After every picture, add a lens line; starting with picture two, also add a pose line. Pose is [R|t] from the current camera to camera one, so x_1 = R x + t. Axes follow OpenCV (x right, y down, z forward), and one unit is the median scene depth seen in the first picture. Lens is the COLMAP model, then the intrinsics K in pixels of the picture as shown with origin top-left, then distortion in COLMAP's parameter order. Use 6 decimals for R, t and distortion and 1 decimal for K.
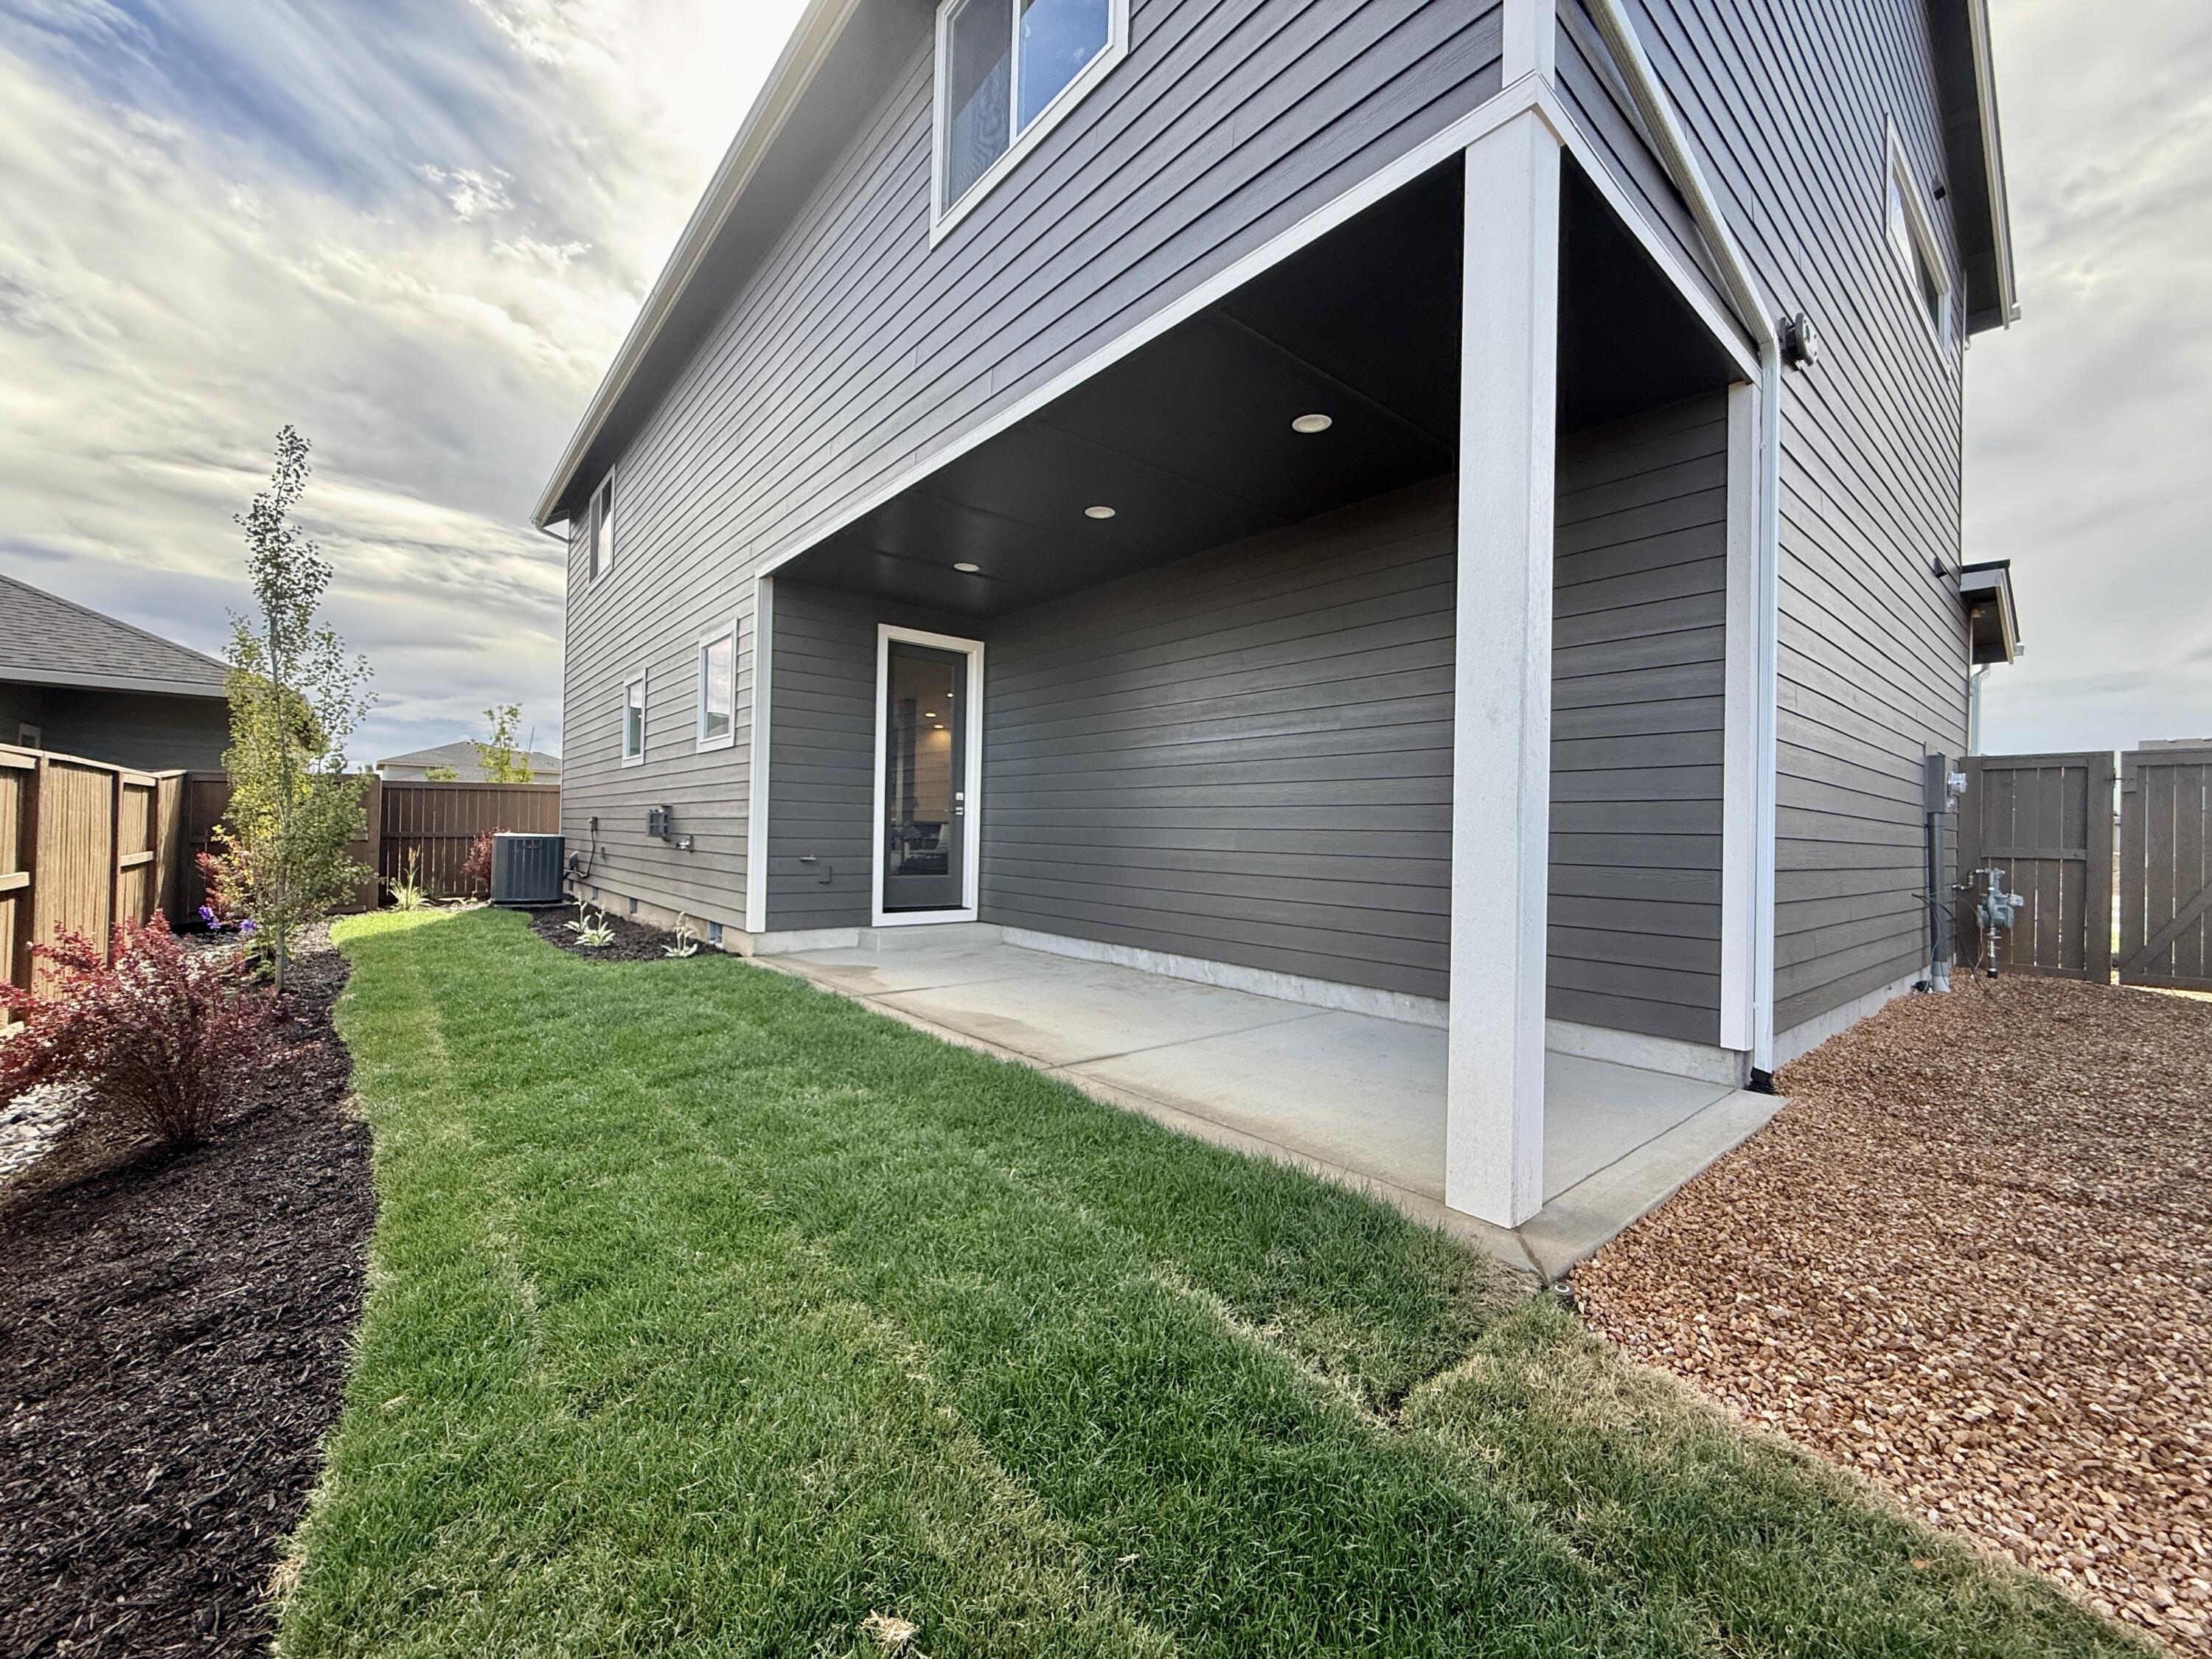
lens RADIAL K [[873.0, 0, 1106.7], [0, 873.0, 830.3], [0, 0, 1]] dist [-0.000777, -0.000329]
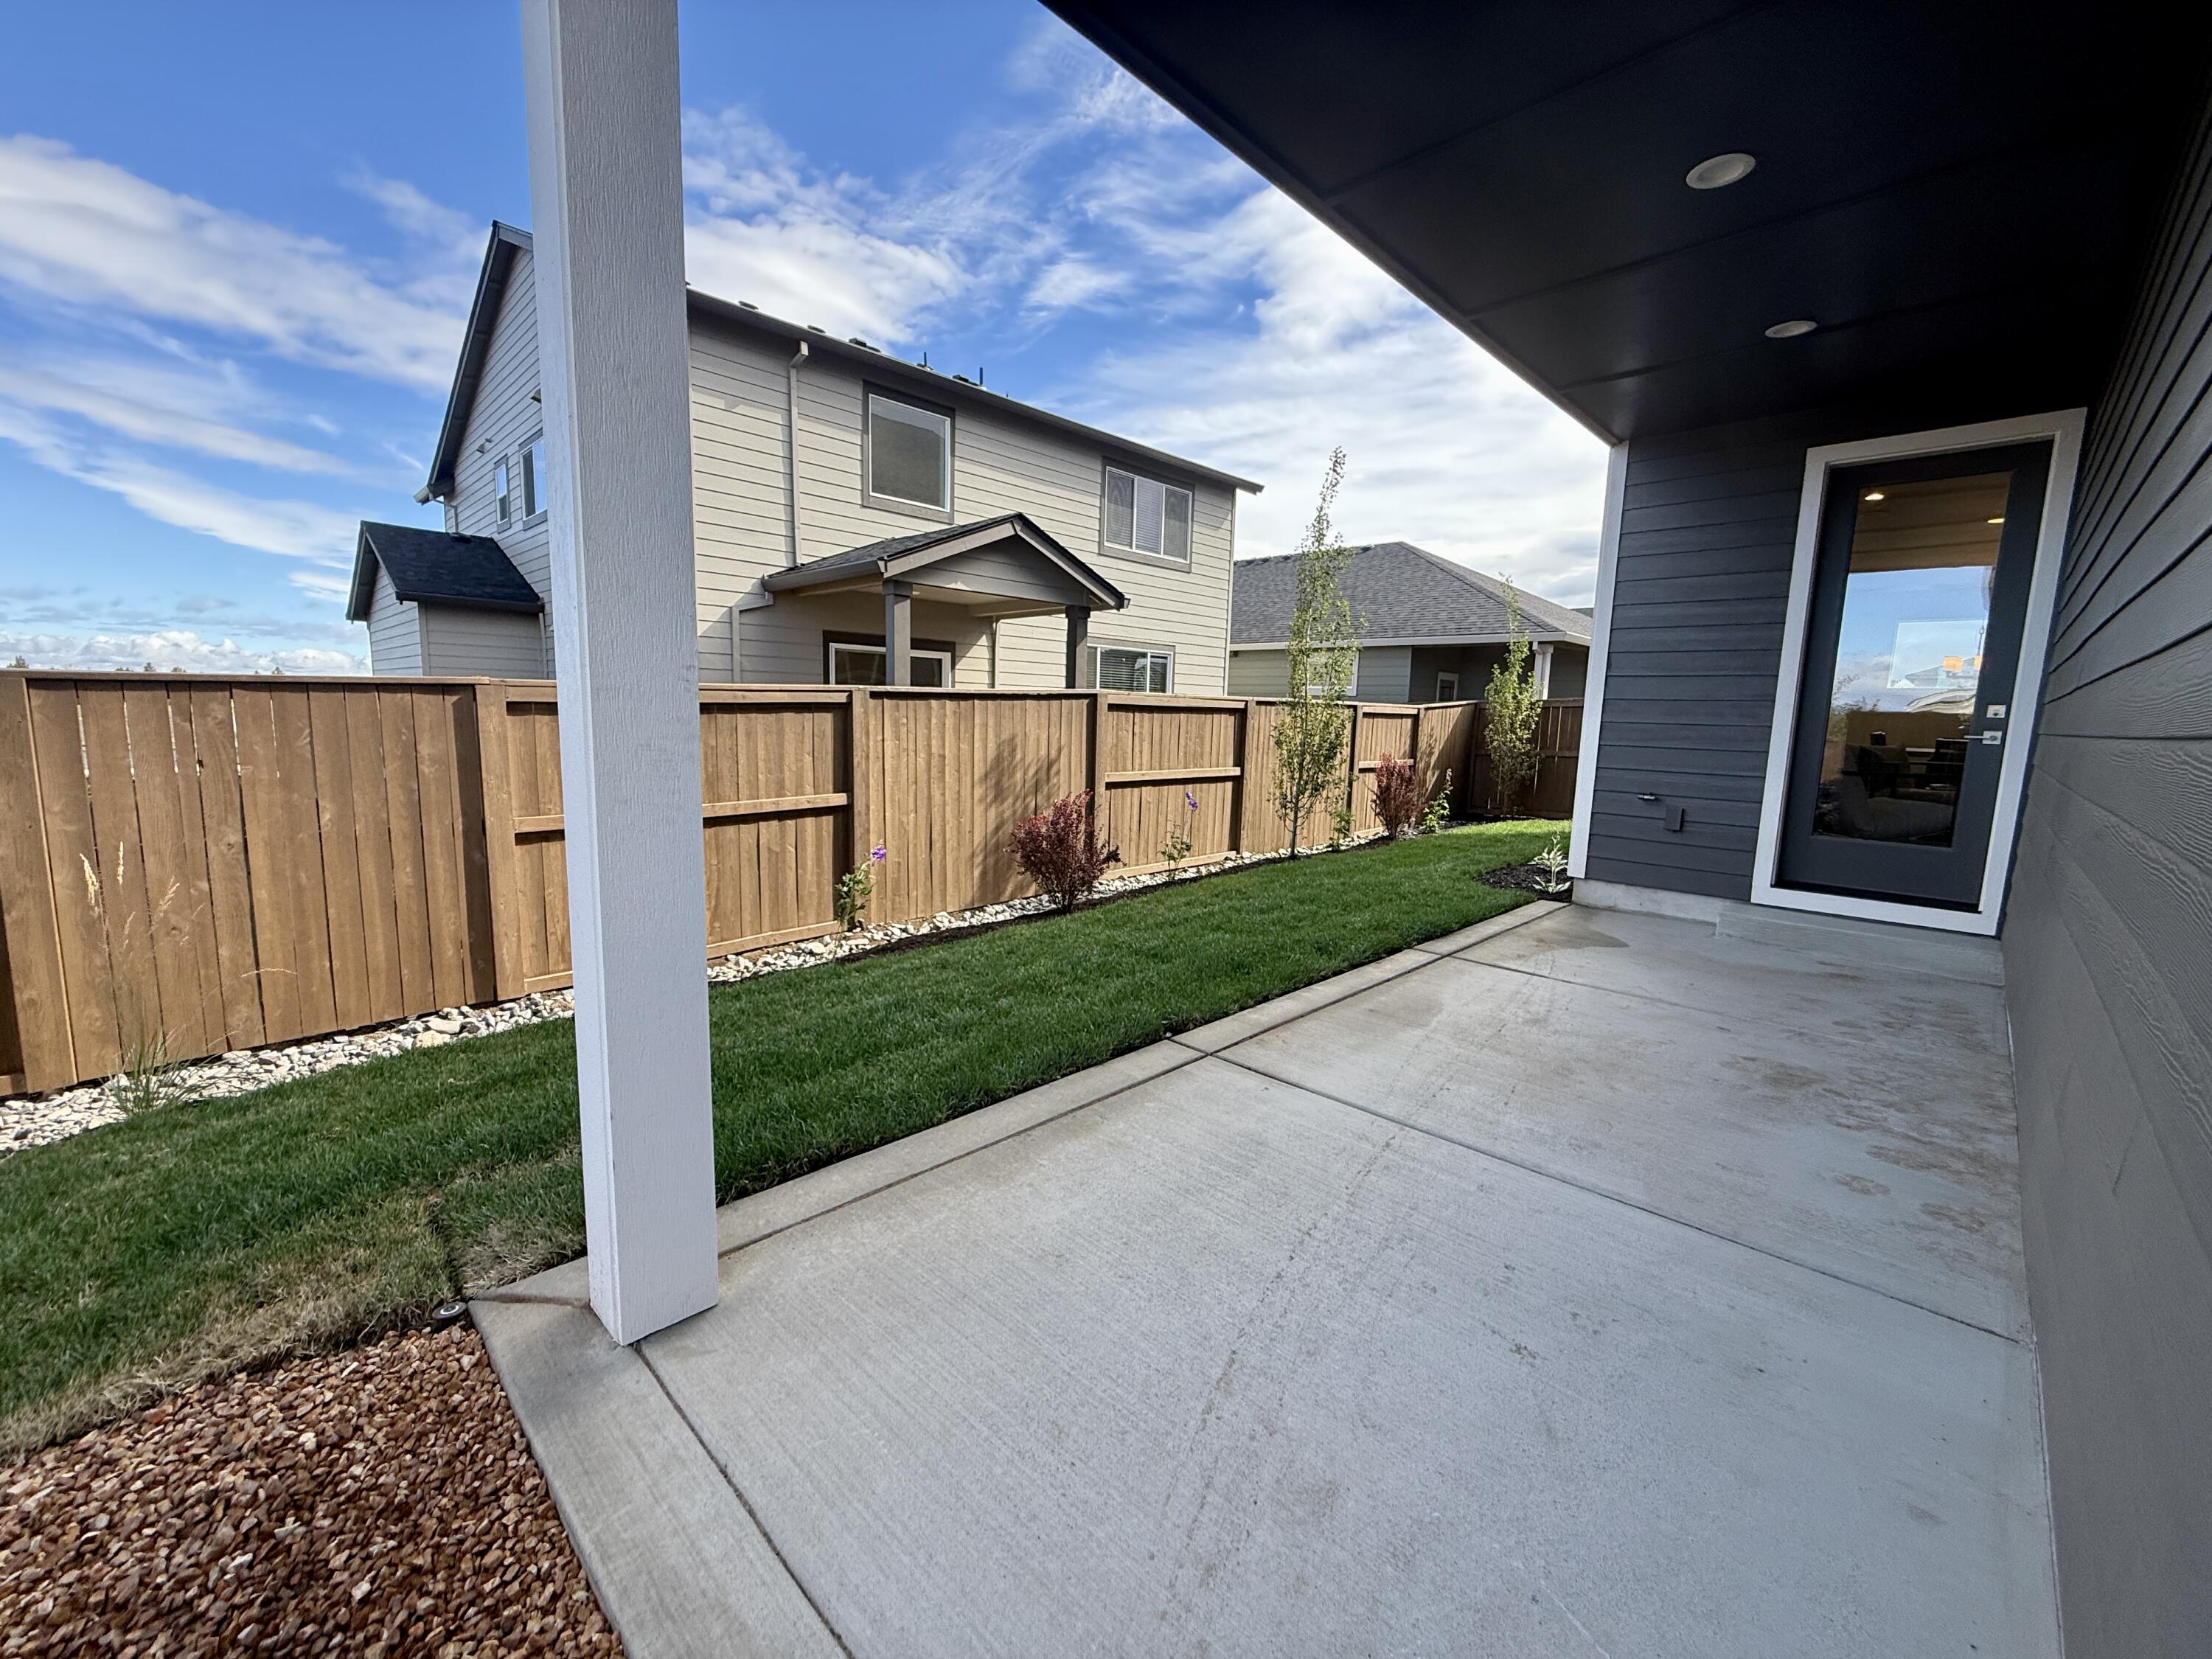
lens RADIAL K [[873.0, 0, 1095.5], [0, 873.0, 823.4], [0, 0, 1]] dist [-0.000777, -0.000329]
pose [[0.104674, 0.107750, -0.988652, 0.358843], [-0.021400, 0.994127, 0.106081, -0.014866], [0.994276, 0.010054, 0.106365, 0.398869]]
